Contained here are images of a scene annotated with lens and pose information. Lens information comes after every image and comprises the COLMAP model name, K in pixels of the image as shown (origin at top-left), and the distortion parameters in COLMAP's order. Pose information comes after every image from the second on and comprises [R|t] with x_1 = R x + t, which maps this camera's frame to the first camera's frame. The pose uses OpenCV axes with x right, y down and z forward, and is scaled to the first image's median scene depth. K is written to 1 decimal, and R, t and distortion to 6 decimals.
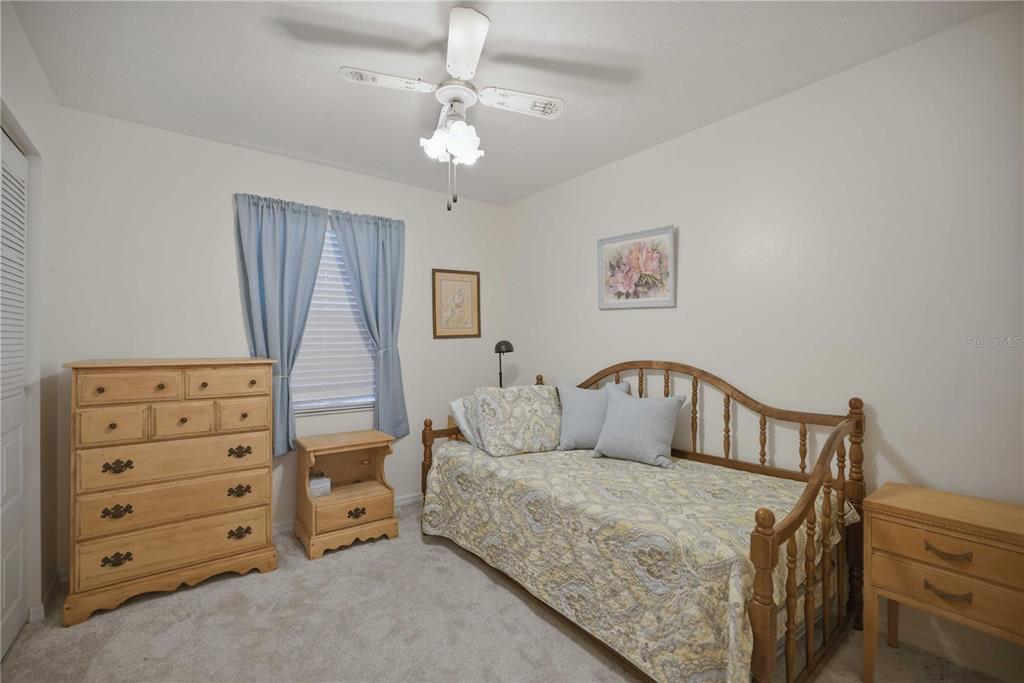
lens RADIAL K [[448.5, 0, 511.7], [0, 448.5, 334.8], [0, 0, 1]] dist [-0.046542, 0.017677]
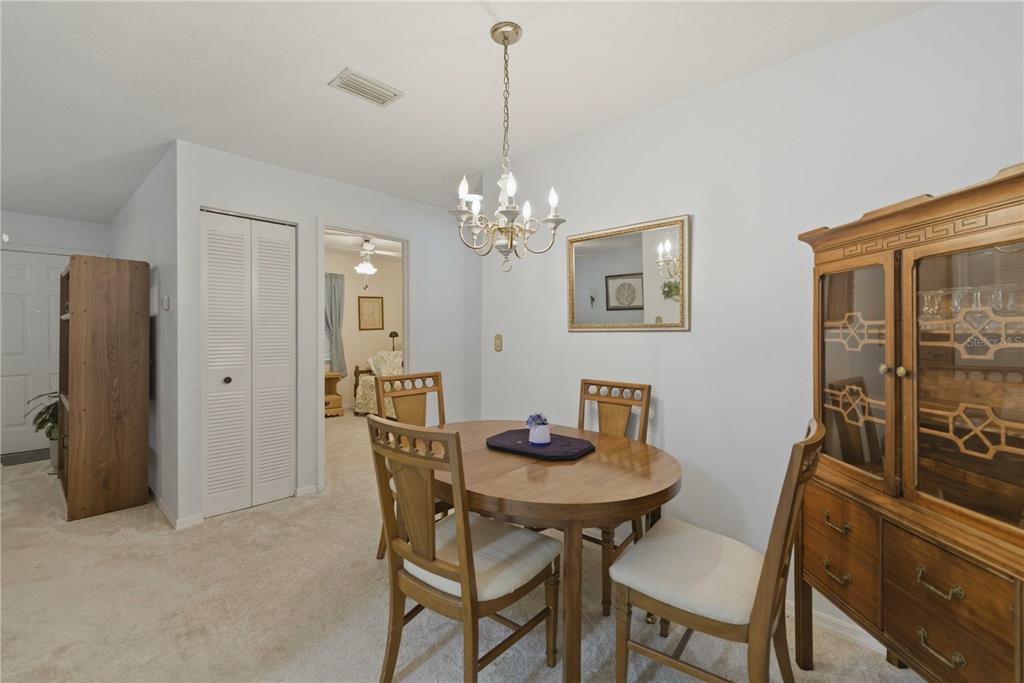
lens RADIAL K [[448.5, 0, 511.7], [0, 448.5, 334.8], [0, 0, 1]] dist [-0.046542, 0.017677]
pose [[0.987027, -0.000482, 0.160555, 0.223752], [-0.002247, 0.999856, 0.016817, -0.008269], [-0.160540, -0.016959, 0.986884, -1.349054]]
